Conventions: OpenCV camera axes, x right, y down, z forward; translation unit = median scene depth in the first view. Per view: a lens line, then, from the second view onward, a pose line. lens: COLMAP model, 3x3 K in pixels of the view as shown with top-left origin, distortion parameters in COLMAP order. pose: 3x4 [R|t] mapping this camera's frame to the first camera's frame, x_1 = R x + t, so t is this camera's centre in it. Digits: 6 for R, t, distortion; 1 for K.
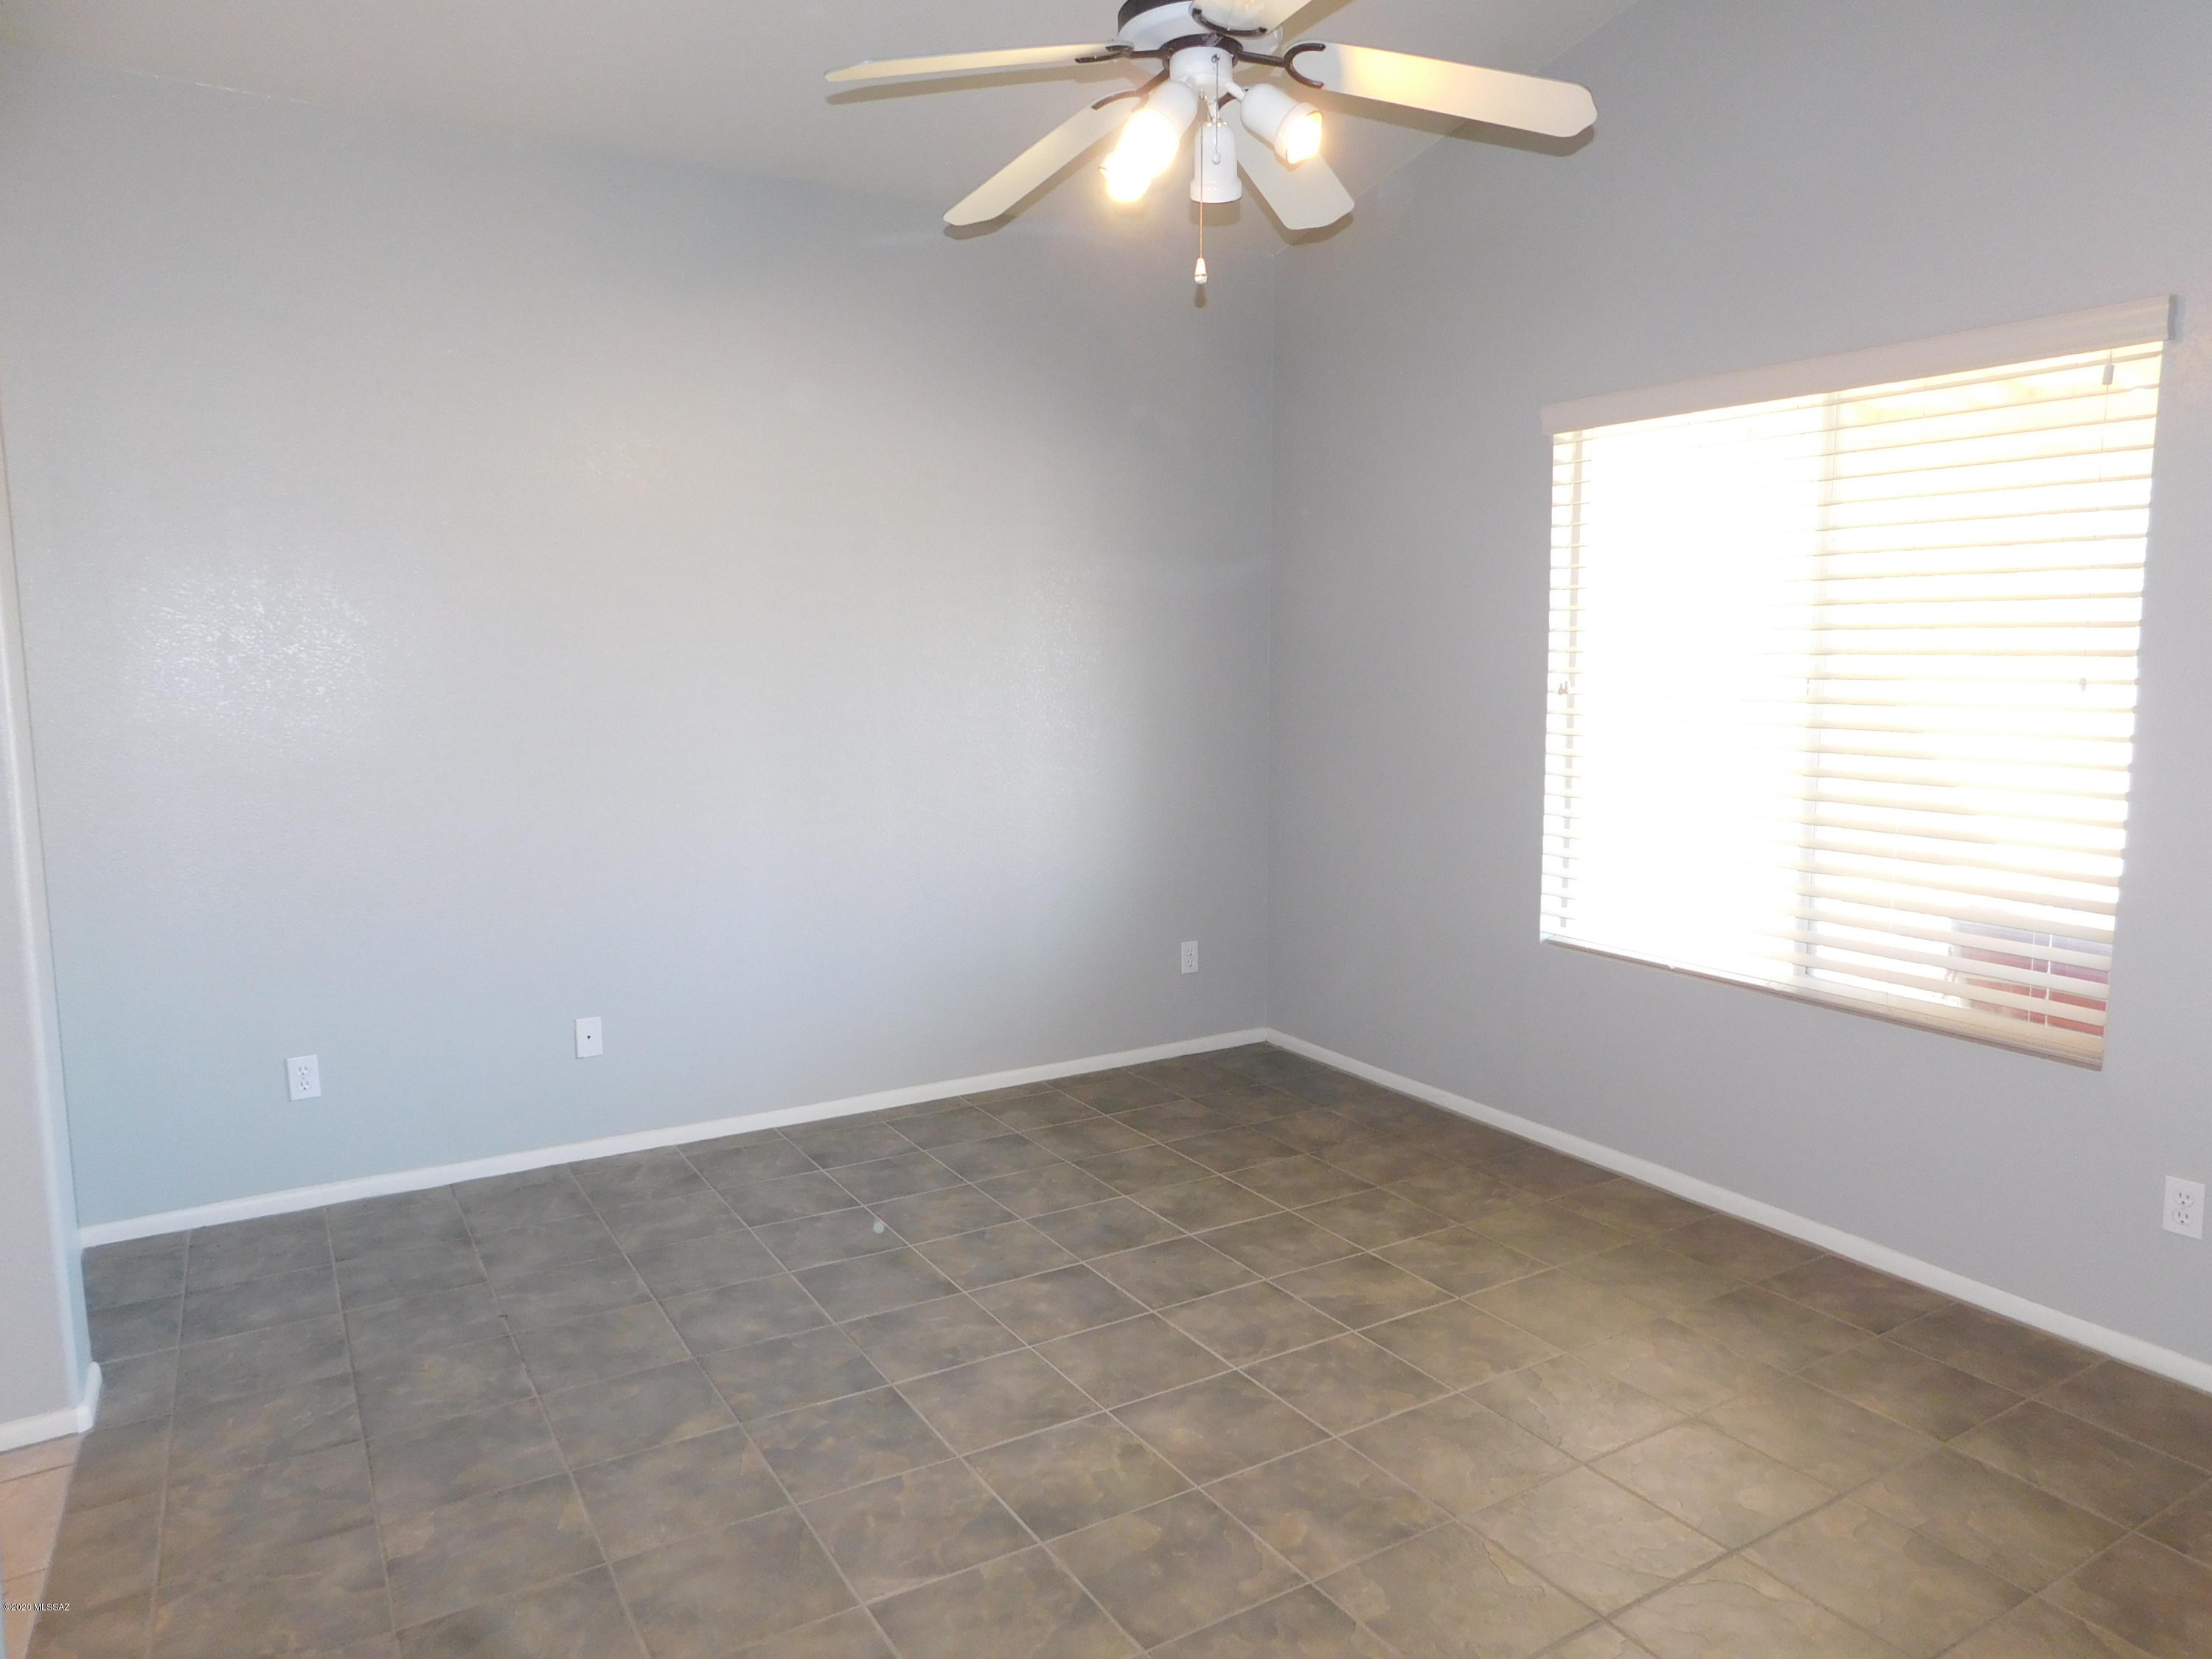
lens RADIAL K [[1462.4, 0, 1122.6], [0, 1462.4, 825.8], [0, 0, 1]] dist [-0.059737, 0.042416]
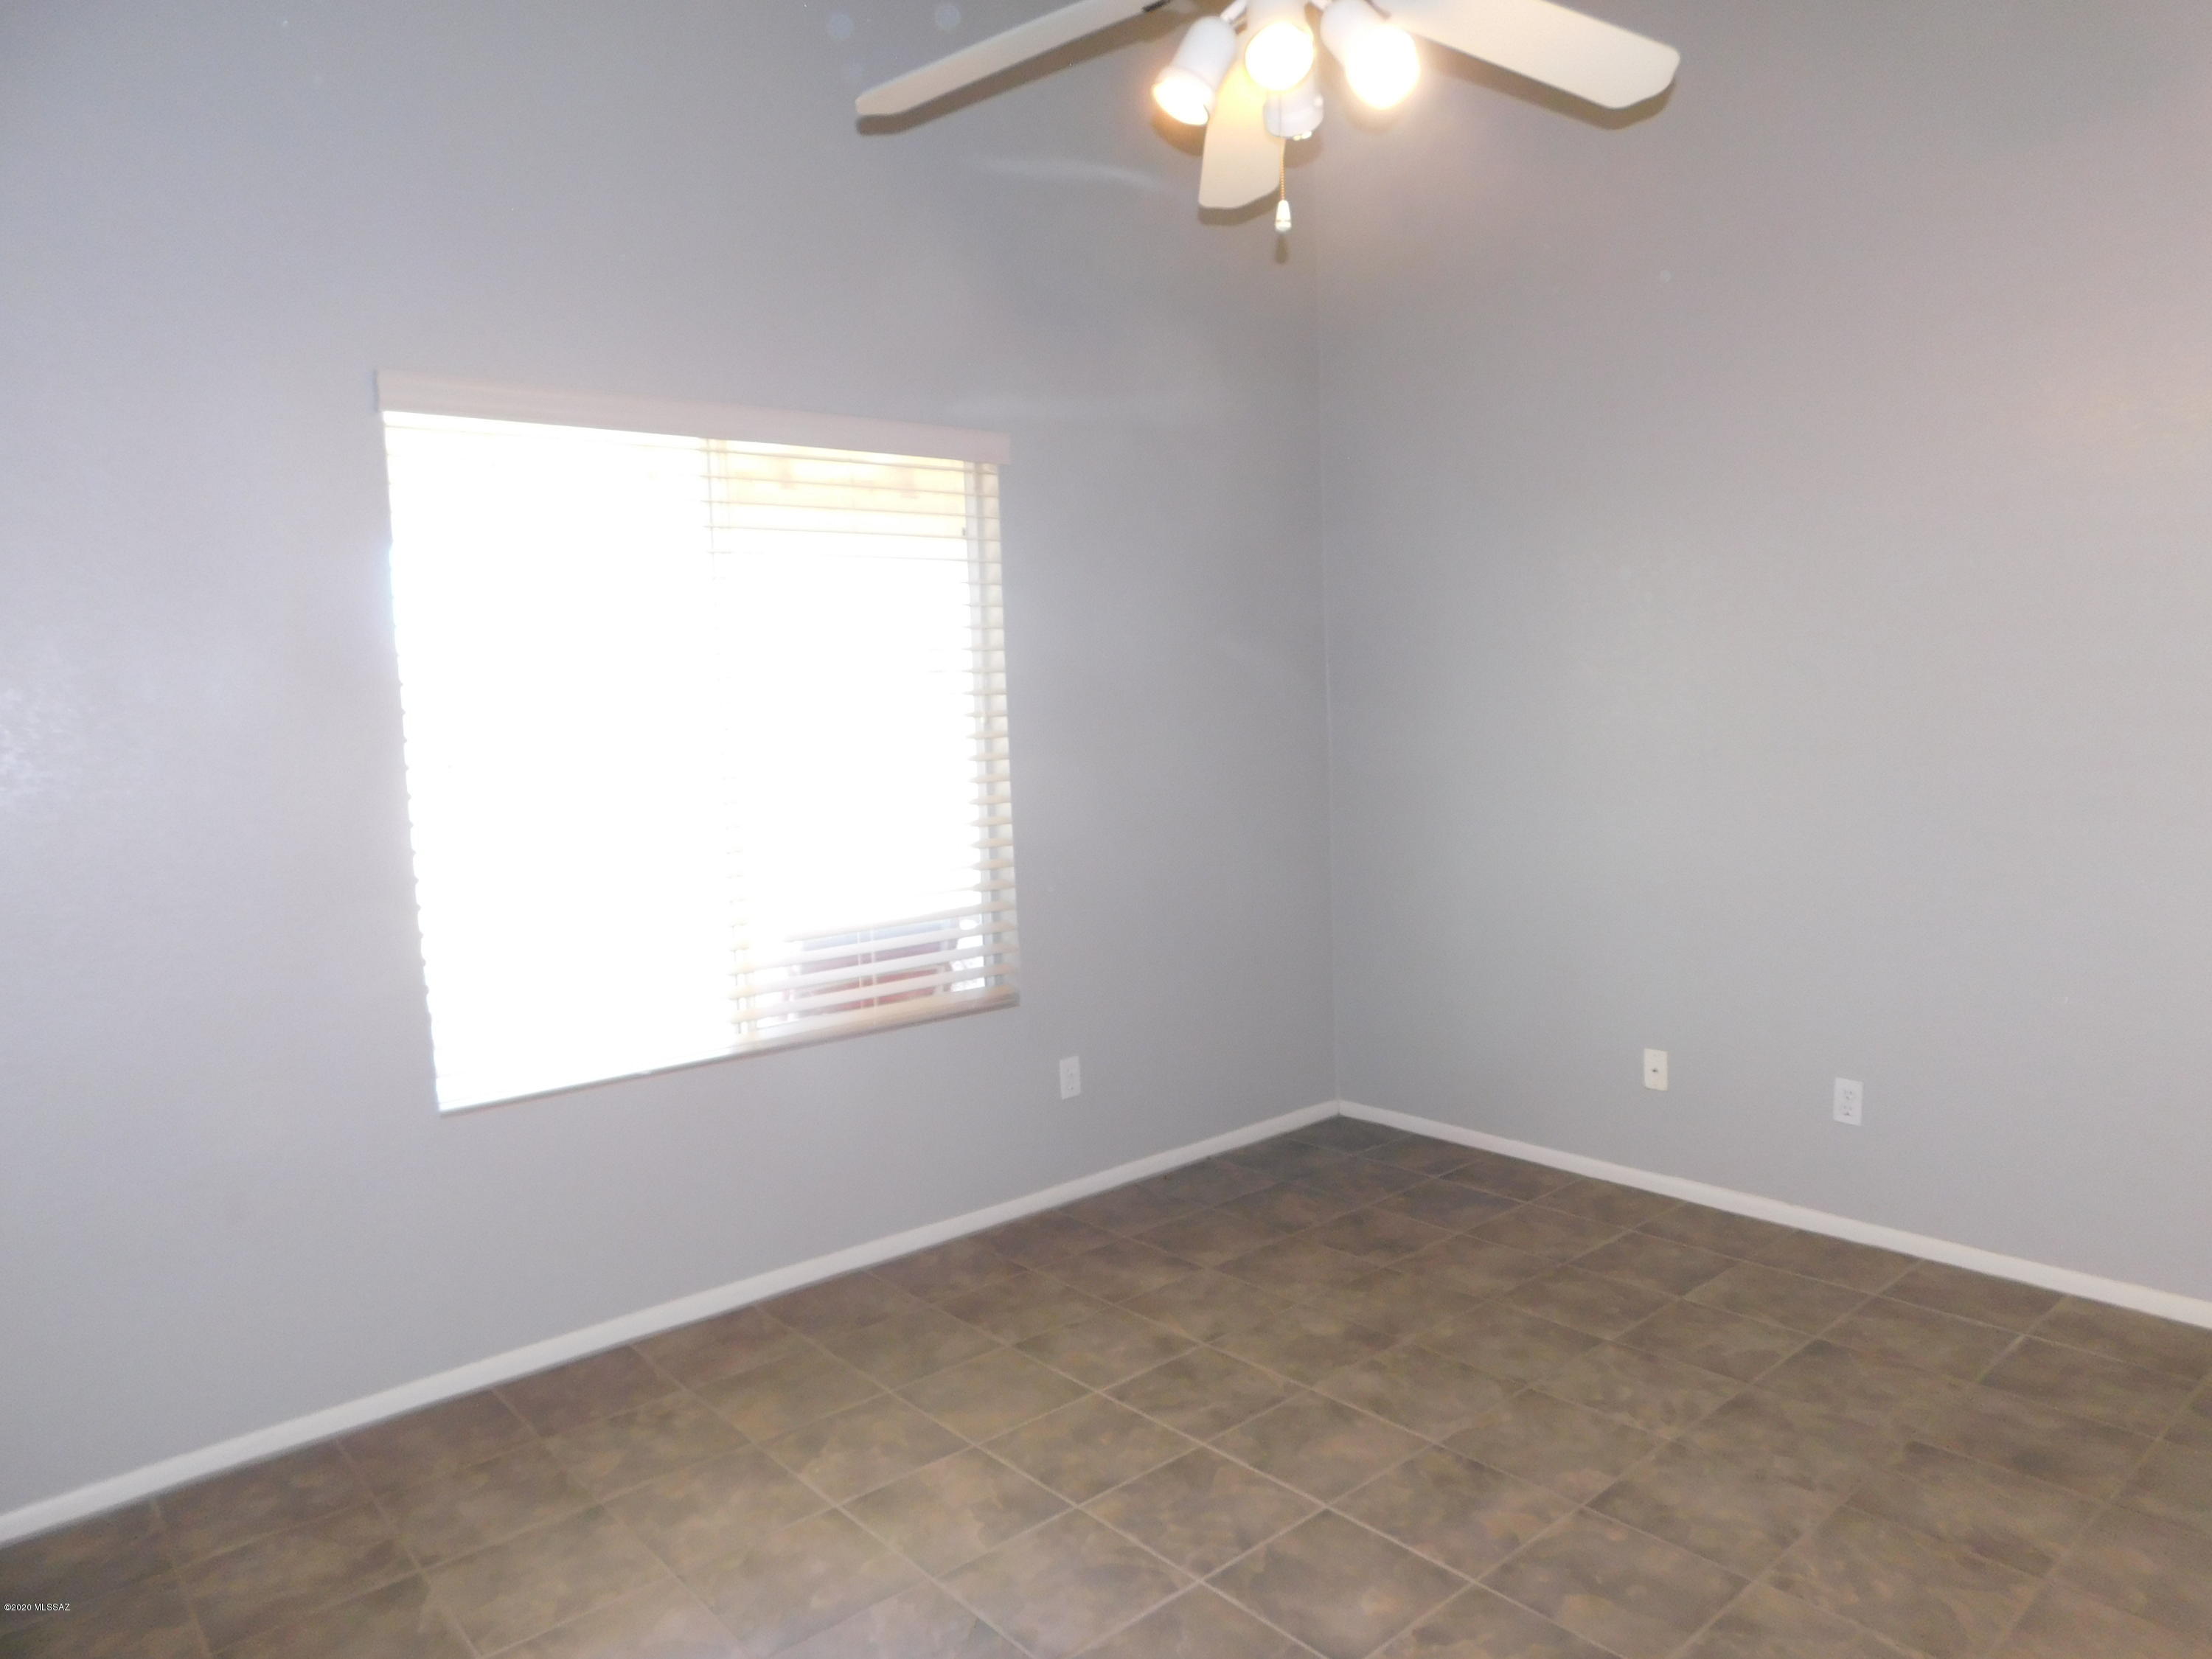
lens RADIAL K [[1462.4, 0, 1122.6], [0, 1462.4, 825.8], [0, 0, 1]] dist [-0.059737, 0.042416]
pose [[-0.152501, -0.083663, 0.984756, -0.581346], [0.161113, 0.980977, 0.108292, -0.108937], [-0.975083, 0.175172, -0.136121, 0.951678]]
